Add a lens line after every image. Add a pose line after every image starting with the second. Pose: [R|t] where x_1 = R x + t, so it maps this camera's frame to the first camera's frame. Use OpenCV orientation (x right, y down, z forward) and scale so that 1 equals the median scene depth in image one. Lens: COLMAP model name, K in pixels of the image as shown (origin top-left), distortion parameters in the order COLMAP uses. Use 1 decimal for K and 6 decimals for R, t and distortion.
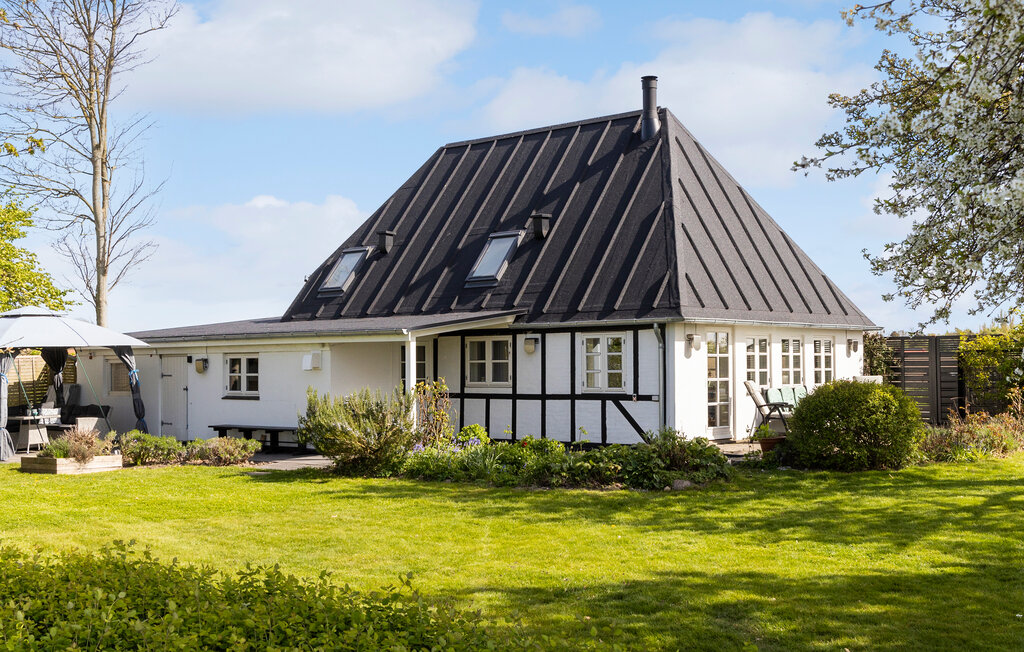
lens RADIAL K [[1215.6, 0, 511.9], [0, 1215.6, 325.0], [0, 0, 1]] dist [0.032875, 0.000000]
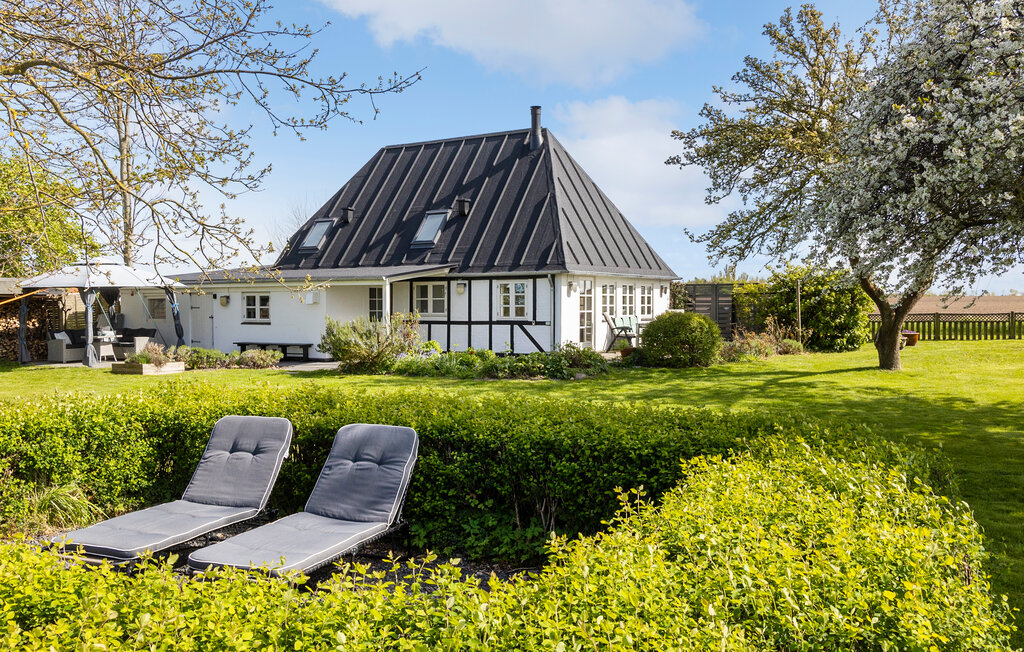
lens RADIAL K [[907.7, 0, 512.0], [0, 907.7, 325.6], [0, 0, 1]] dist [0.014788, 0.001639]
pose [[0.989348, 0.000965, 0.145569, -0.086241], [-0.009273, 0.998365, 0.056408, -0.000797], [-0.145276, -0.057157, 0.987739, -0.110307]]
